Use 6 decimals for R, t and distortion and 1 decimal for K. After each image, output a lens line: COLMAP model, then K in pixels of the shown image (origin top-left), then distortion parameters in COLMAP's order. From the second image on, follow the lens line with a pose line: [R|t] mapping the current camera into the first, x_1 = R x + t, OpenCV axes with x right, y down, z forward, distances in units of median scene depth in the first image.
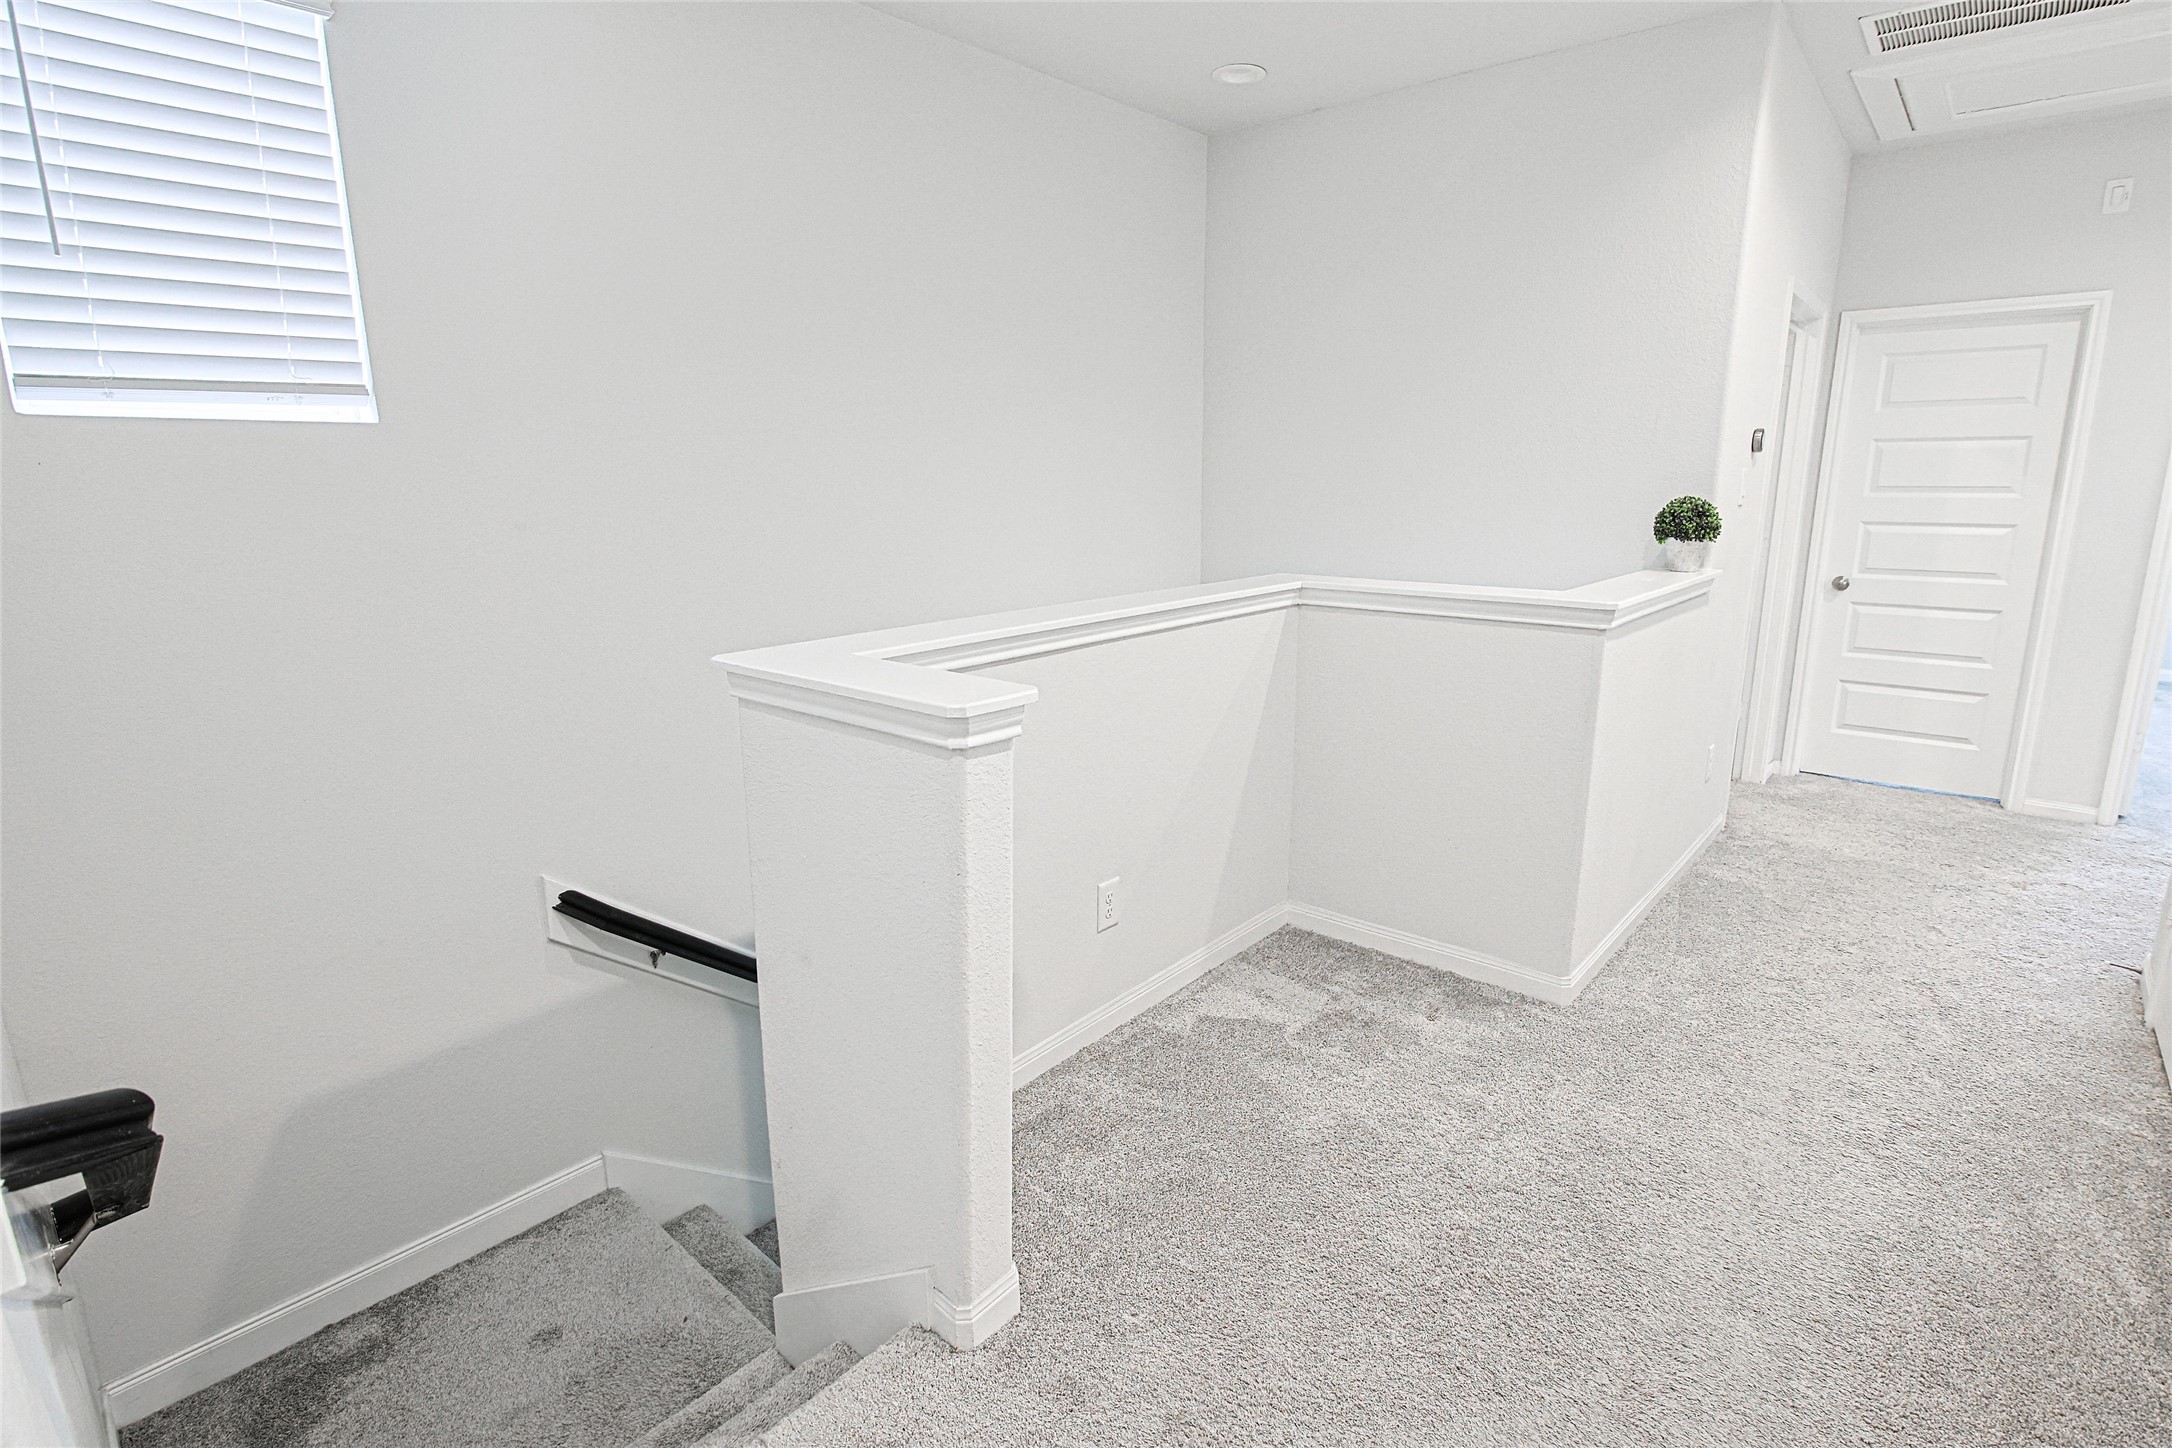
lens RADIAL K [[1043.4, 0, 1087.3], [0, 1043.4, 714.7], [0, 0, 1]] dist [-0.021290, 0.002141]
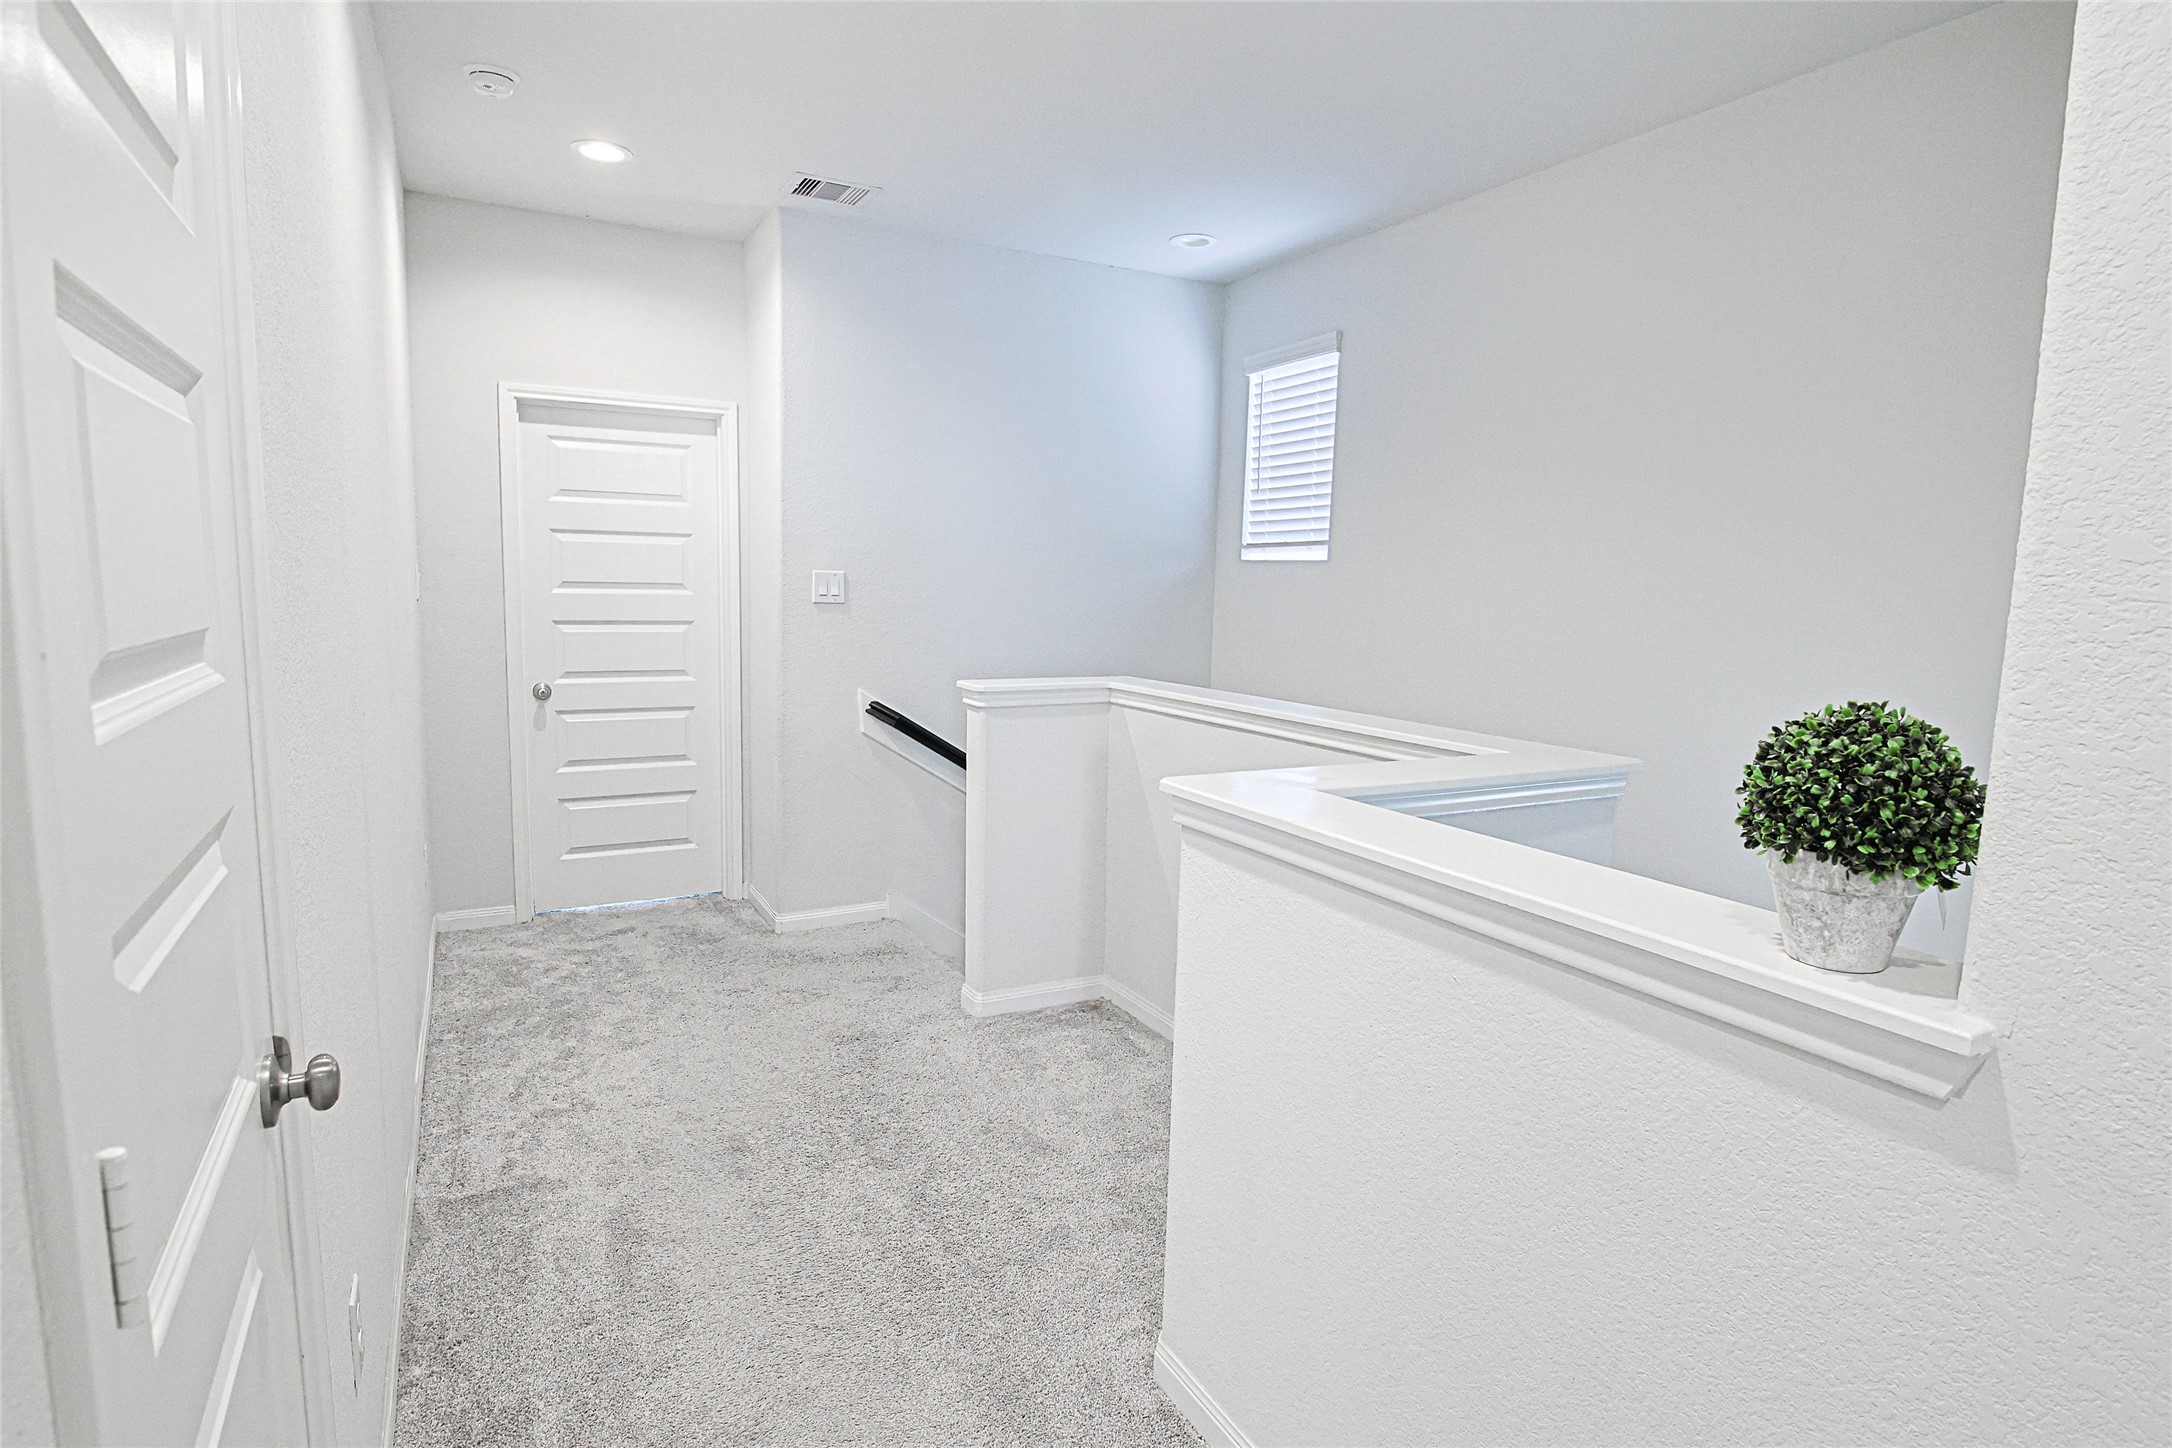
lens RADIAL K [[1043.4, 0, 1087.3], [0, 1043.4, 714.7], [0, 0, 1]] dist [-0.021290, 0.002141]
pose [[-0.296498, 0.118509, -0.947652, 1.040270], [-0.237384, 0.951985, 0.193323, -0.238842], [0.925061, 0.282277, -0.254129, 0.993330]]
